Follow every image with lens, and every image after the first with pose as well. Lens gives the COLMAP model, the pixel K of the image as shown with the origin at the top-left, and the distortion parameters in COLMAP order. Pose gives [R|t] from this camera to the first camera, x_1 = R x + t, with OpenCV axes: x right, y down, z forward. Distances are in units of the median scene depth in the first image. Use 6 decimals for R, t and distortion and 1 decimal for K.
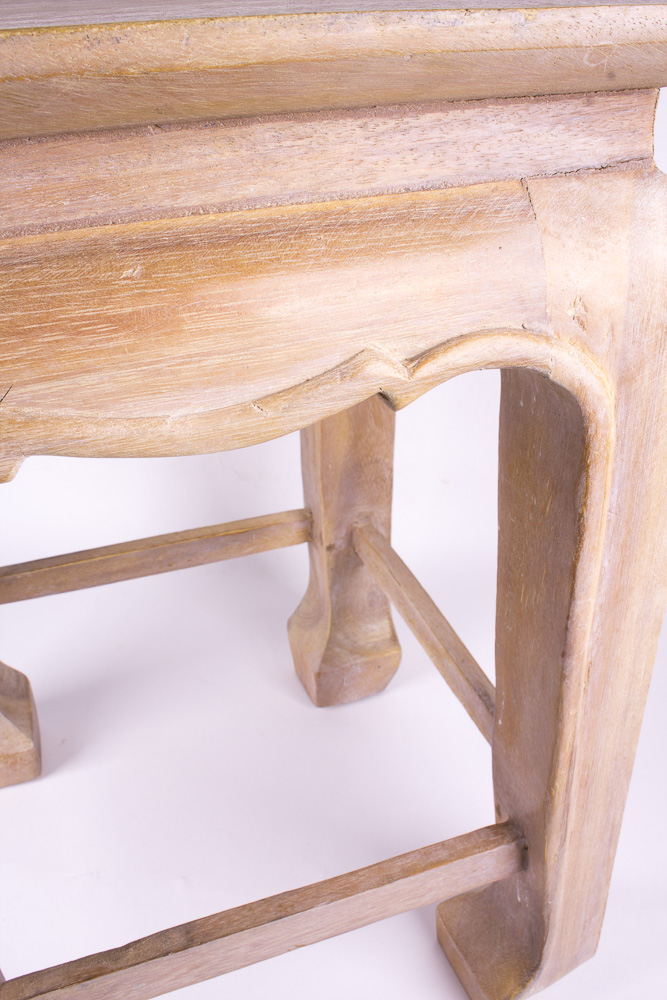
lens RADIAL K [[932.3, 0, 337.1], [0, 932.3, 505.3], [0, 0, 1]] dist [-0.093742, 0.000000]
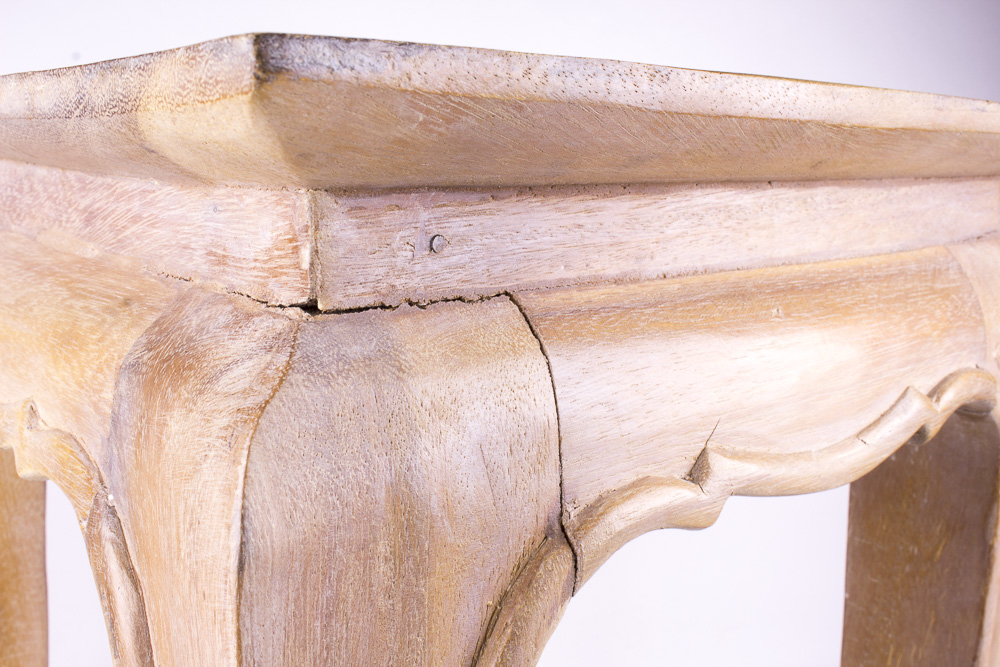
lens RADIAL K [[1047.3, 0, 491.1], [0, 1047.3, 336.1], [0, 0, 1]] dist [-0.082143, 0.000000]
pose [[0.933780, -0.032974, 0.356325, -0.688770], [0.155090, 0.934660, -0.319935, 0.071560], [-0.322493, 0.354012, 0.877880, 0.062271]]
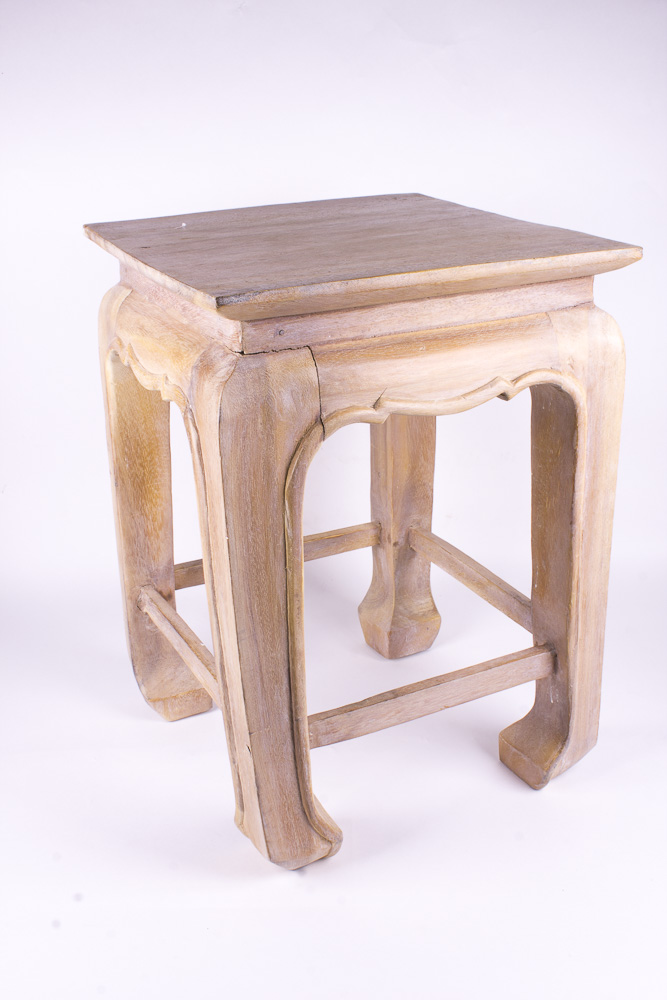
lens RADIAL K [[1047.3, 0, 333.2], [0, 1047.3, 502.1], [0, 0, 1]] dist [-0.082143, 0.000000]
pose [[0.992751, -0.049278, 0.109622, -0.633877], [0.065339, 0.986808, -0.148122, 0.486423], [-0.100876, 0.154211, 0.982875, -1.489321]]
